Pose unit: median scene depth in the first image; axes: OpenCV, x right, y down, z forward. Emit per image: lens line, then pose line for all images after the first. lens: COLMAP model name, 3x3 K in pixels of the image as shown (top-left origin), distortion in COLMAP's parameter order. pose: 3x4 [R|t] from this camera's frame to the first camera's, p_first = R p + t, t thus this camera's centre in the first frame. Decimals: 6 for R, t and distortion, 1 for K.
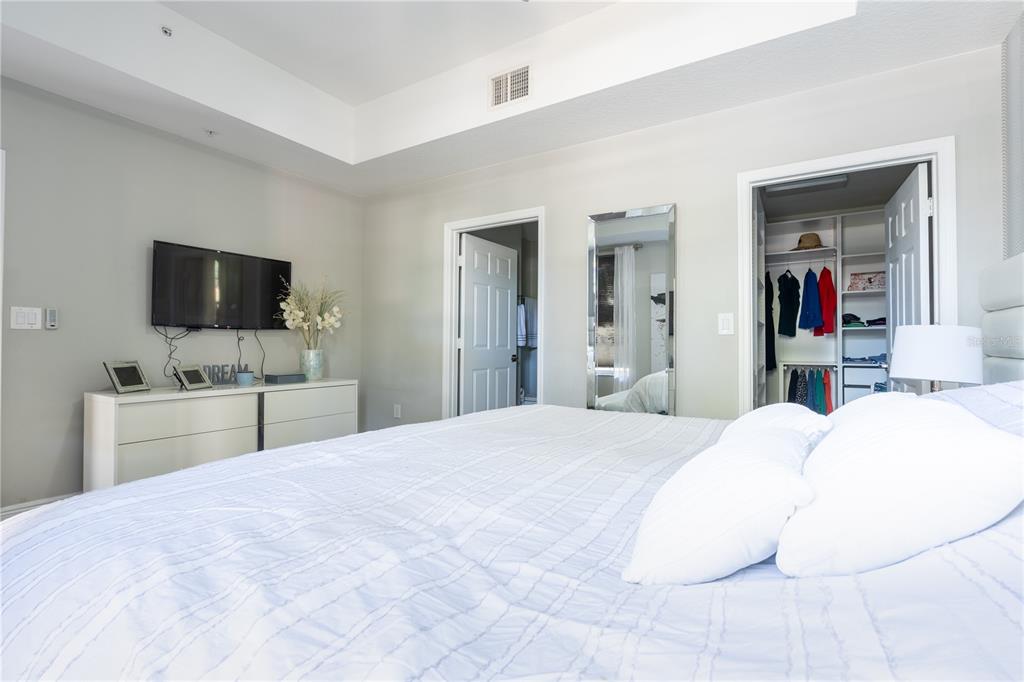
lens RADIAL K [[466.6, 0, 521.5], [0, 466.6, 336.3], [0, 0, 1]] dist [-0.000371, -0.000131]
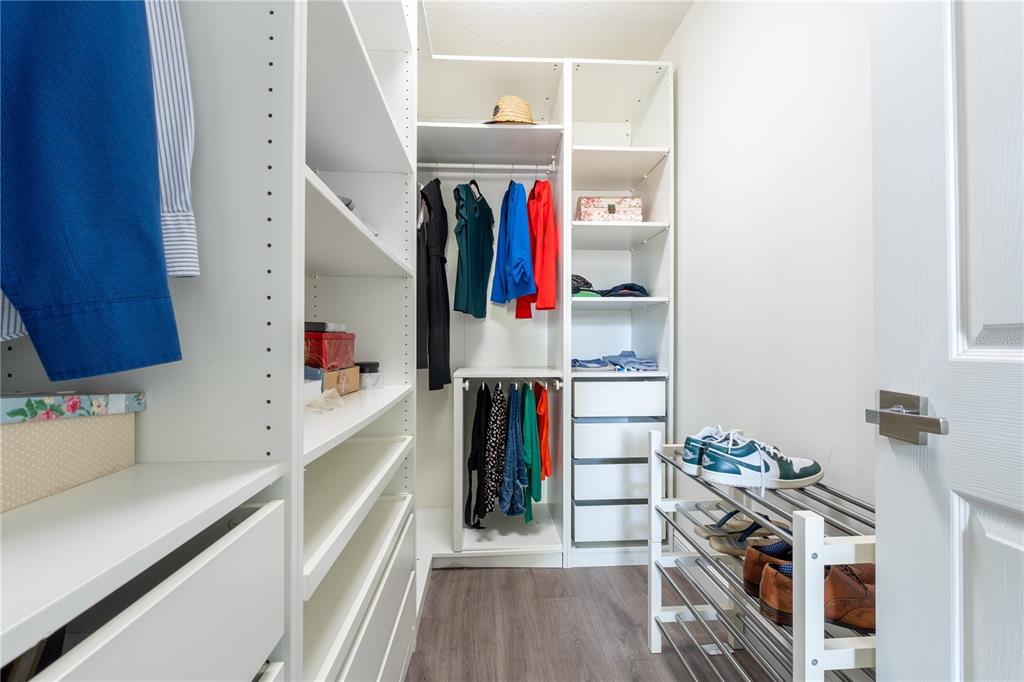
lens RADIAL K [[466.6, 0, 510.4], [0, 466.6, 340.6], [0, 0, 1]] dist [-0.000371, -0.000131]
pose [[0.826949, -0.002155, 0.562273, 0.343281], [-0.008551, 0.999829, 0.016408, 0.016675], [-0.562212, -0.018377, 0.826789, 0.597952]]
